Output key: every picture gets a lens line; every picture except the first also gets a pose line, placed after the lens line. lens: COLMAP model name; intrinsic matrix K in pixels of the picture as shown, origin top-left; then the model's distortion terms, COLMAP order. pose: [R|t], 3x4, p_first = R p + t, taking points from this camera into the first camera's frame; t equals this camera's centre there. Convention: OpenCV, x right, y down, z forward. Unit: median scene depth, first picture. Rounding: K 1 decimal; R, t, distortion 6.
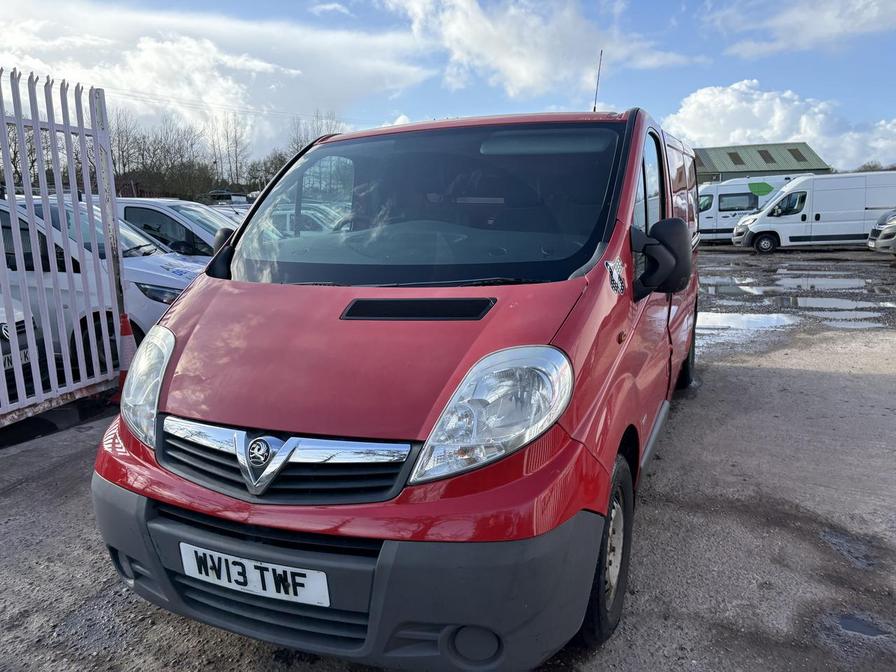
lens RADIAL K [[676.1, 0, 453.3], [0, 676.1, 345.6], [0, 0, 1]] dist [0.025938, -0.027773]
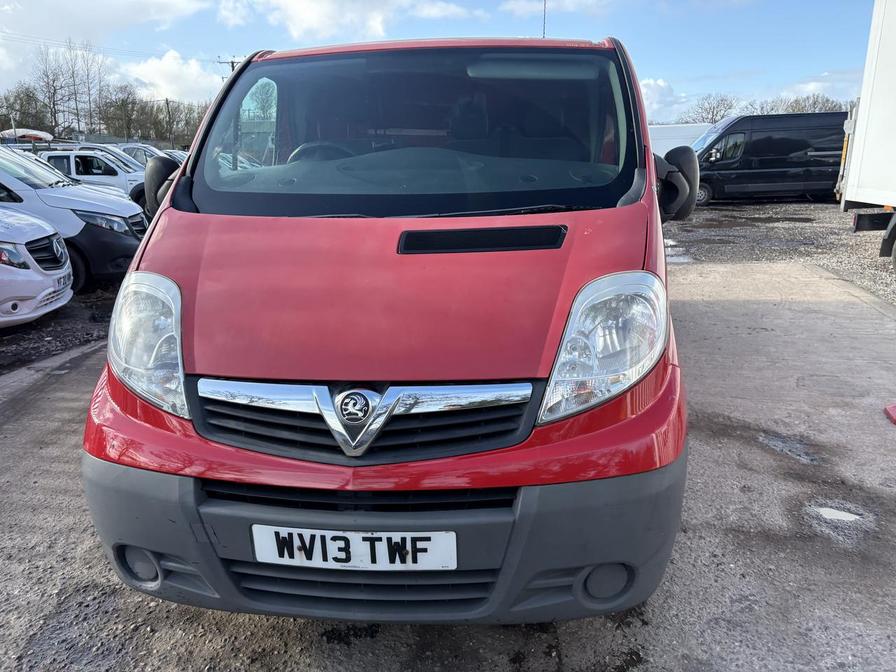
lens RADIAL K [[676.1, 0, 456.1], [0, 676.1, 327.8], [0, 0, 1]] dist [0.025938, -0.027773]
pose [[0.953449, -0.061728, 0.295167, -0.379195], [0.047579, 0.997358, 0.054887, 0.013943], [-0.297776, -0.038288, 0.953868, 0.135039]]
